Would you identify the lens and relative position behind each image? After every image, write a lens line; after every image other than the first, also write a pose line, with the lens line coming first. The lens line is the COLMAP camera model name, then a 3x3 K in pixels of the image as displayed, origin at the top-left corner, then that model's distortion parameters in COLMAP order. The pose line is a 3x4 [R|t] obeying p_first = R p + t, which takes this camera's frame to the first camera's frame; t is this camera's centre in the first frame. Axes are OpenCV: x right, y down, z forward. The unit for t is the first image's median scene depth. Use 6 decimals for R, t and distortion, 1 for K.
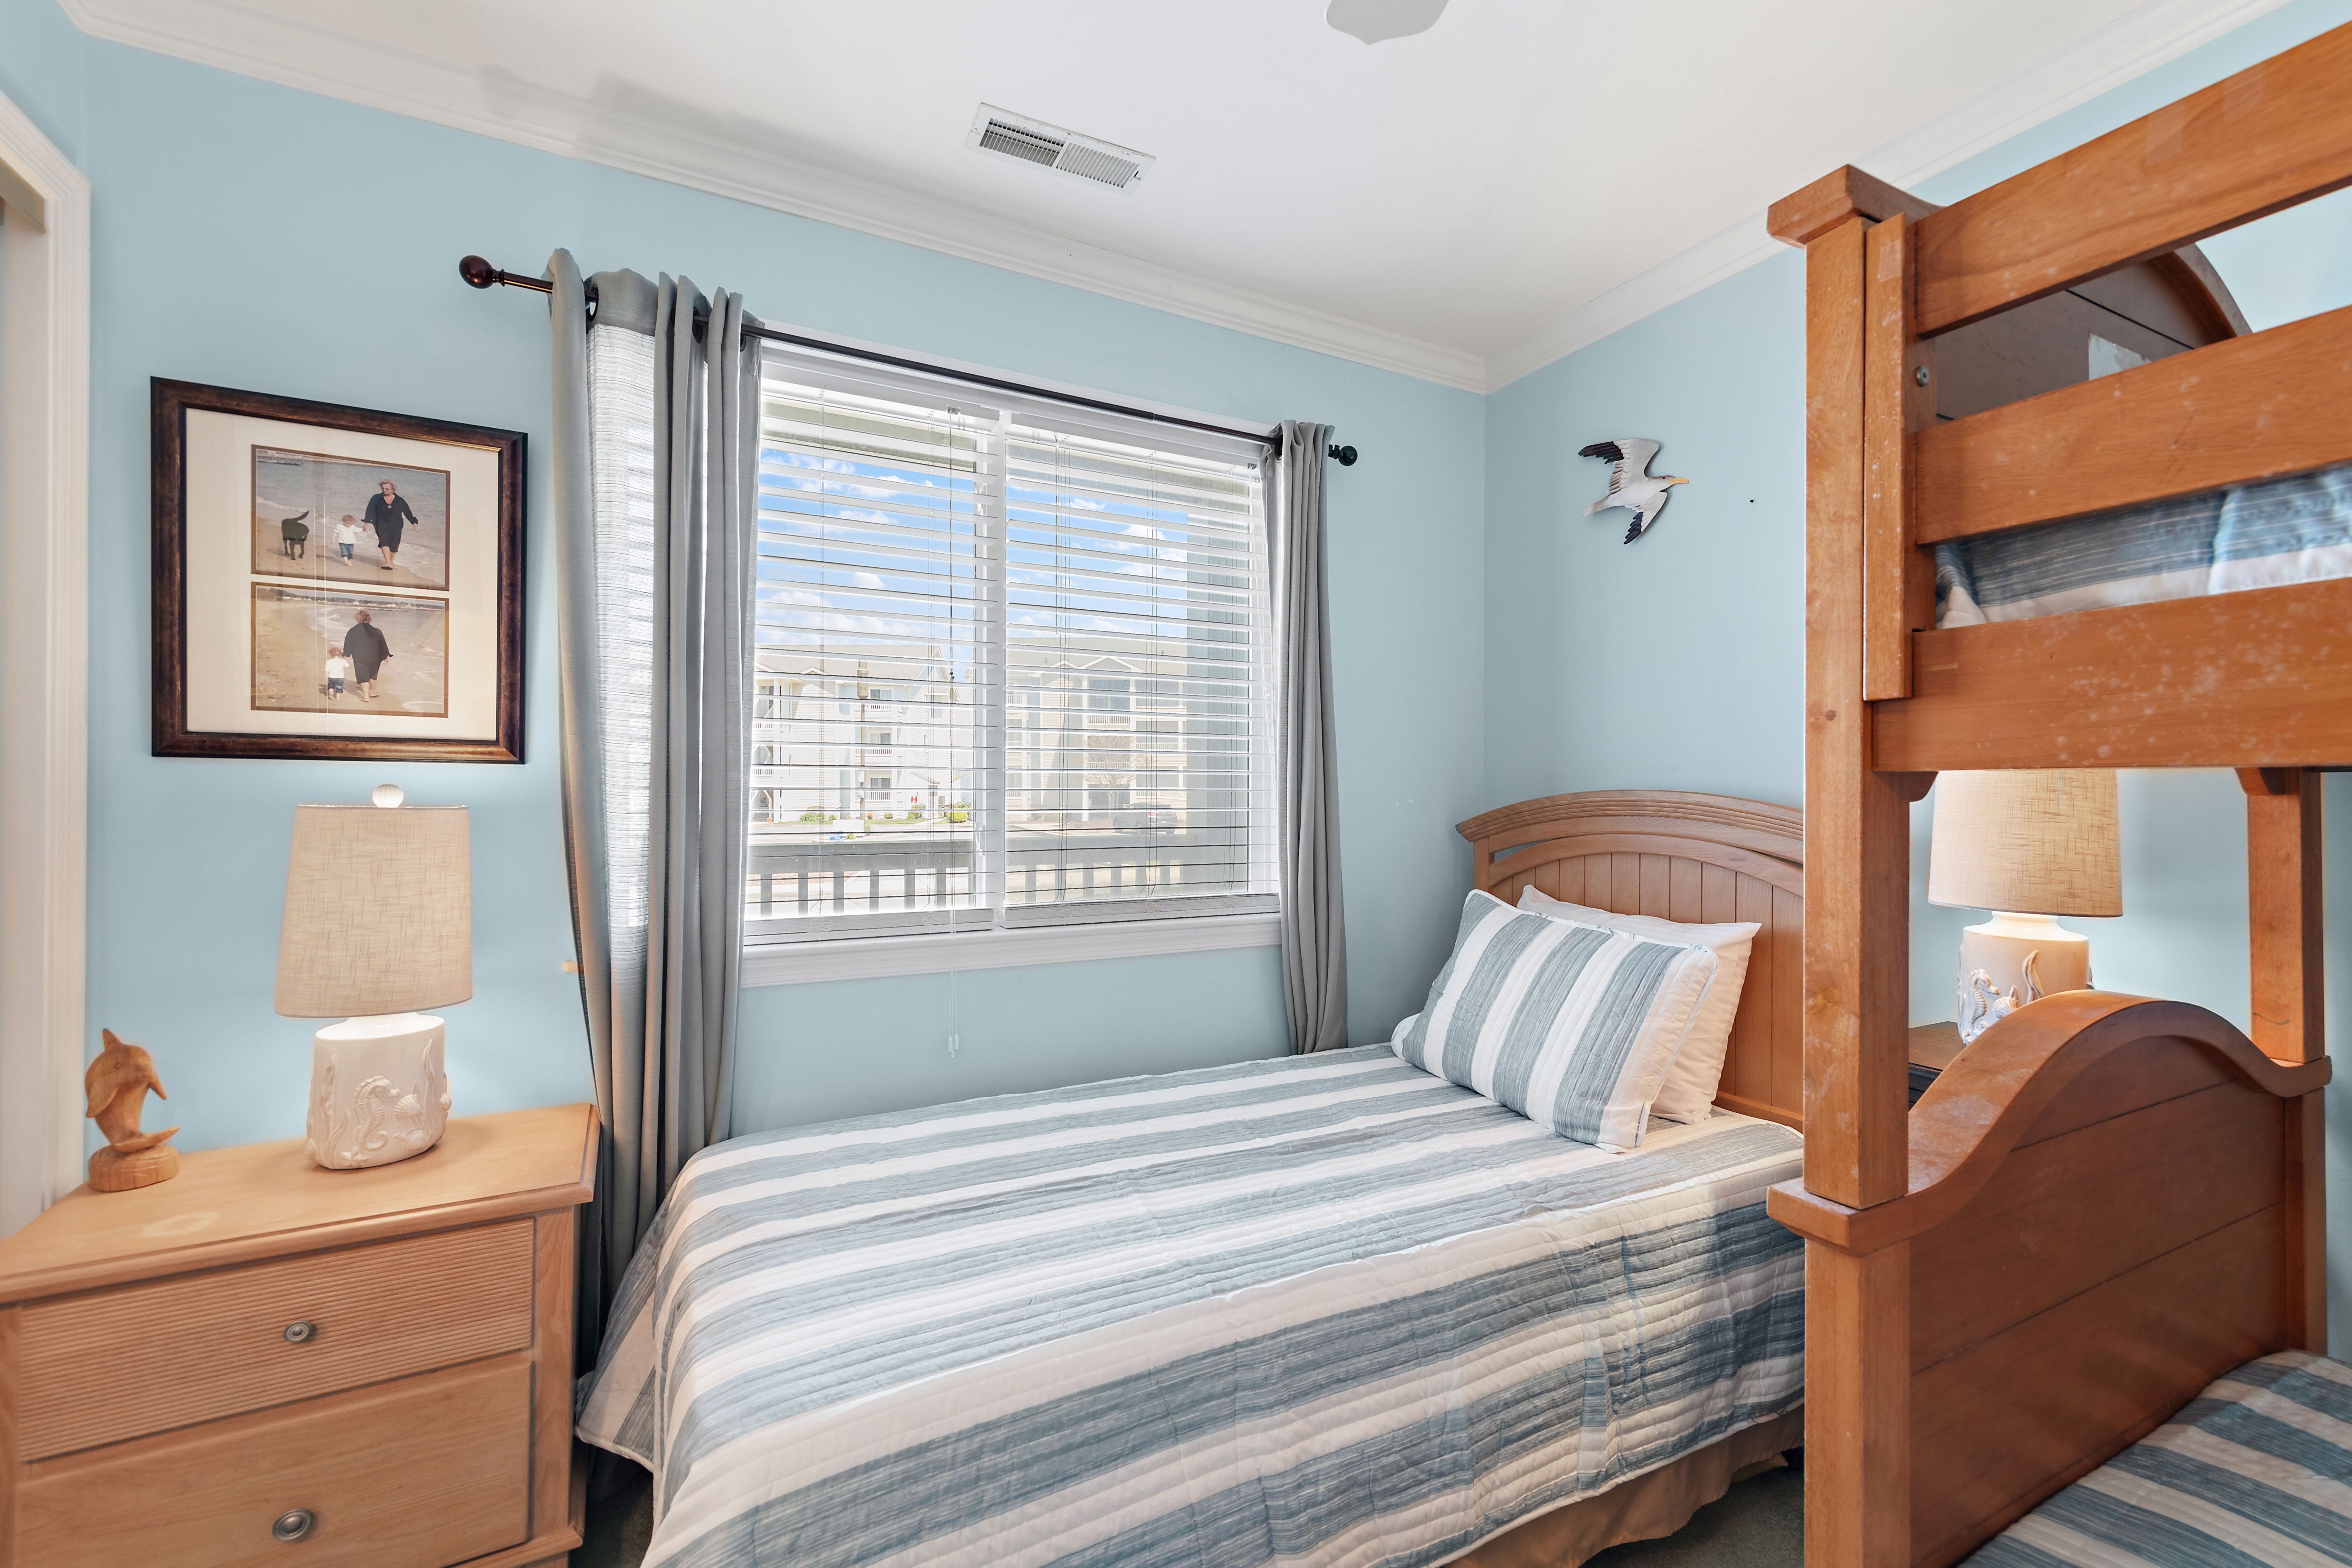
lens RADIAL K [[971.2, 0, 1170.5], [0, 971.2, 805.5], [0, 0, 1]] dist [-0.000427, -0.000117]
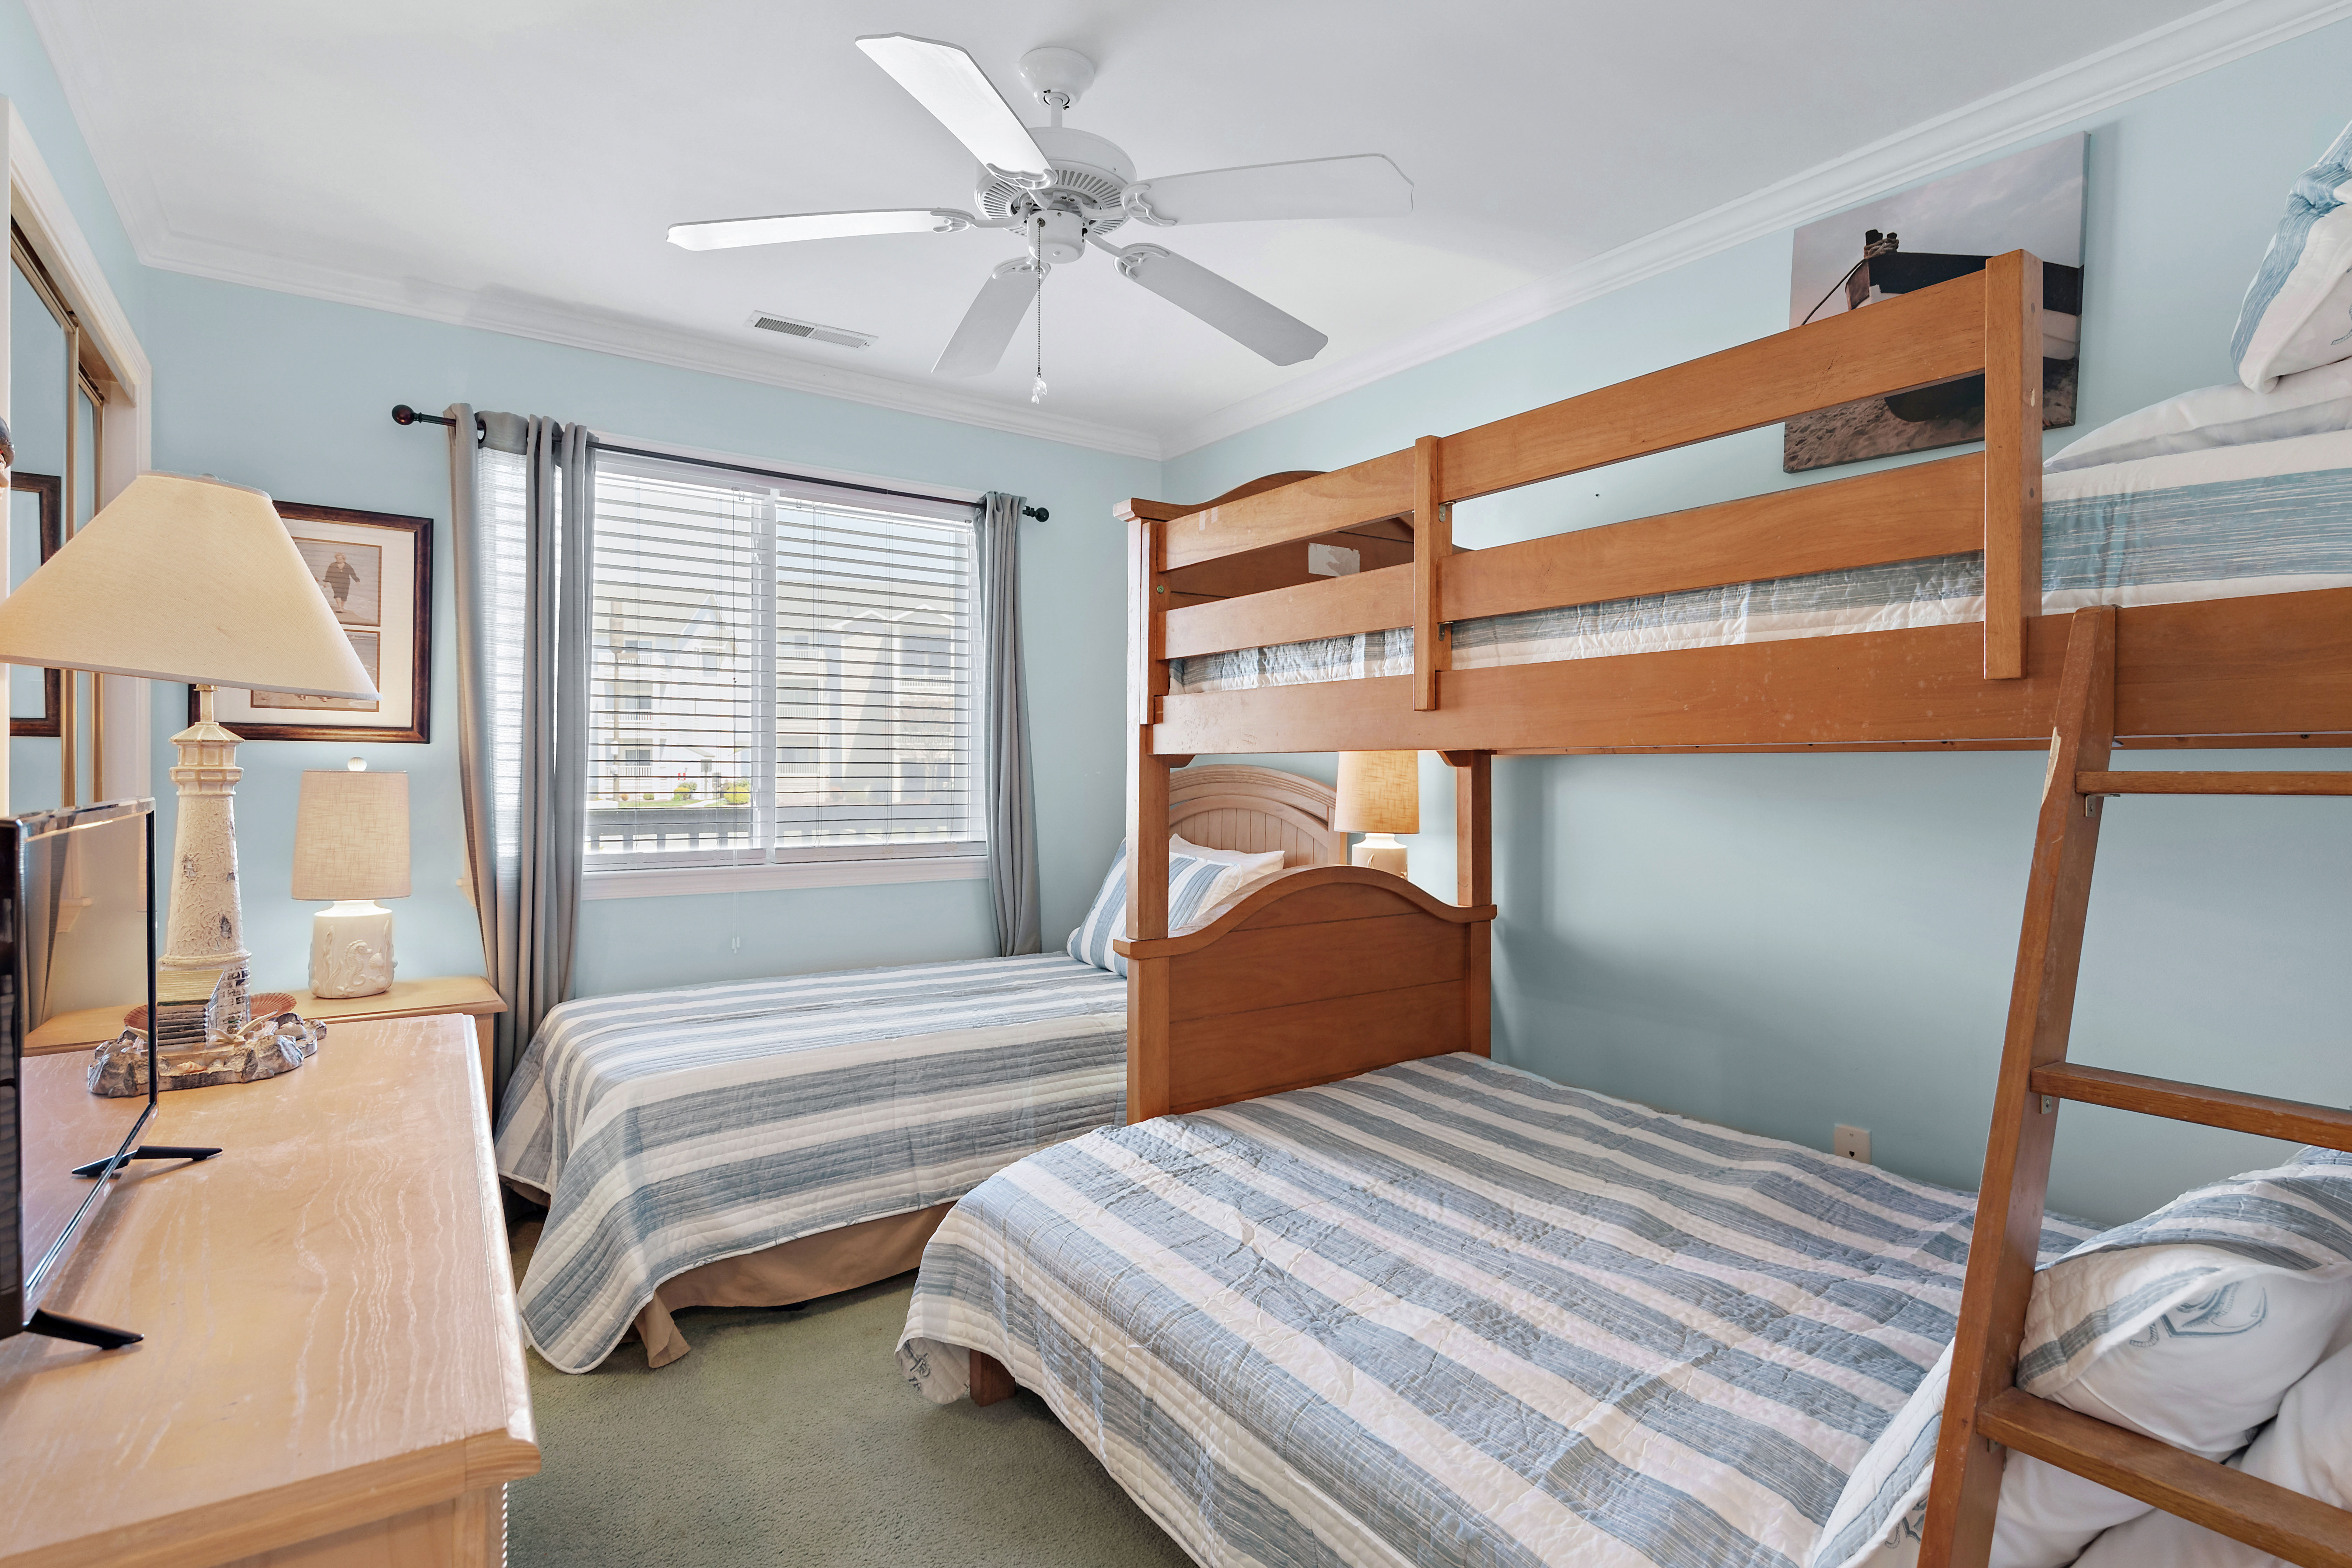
lens RADIAL K [[1163.4, 0, 1176.0], [0, 1163.4, 784.0], [0, 0, 1]] dist [-0.017491, 0.025780]
pose [[0.989287, 0.000004, 0.145985, 0.197657], [0.000268, 0.999998, -0.001845, 0.022453], [-0.145985, 0.001865, 0.989285, -0.921208]]
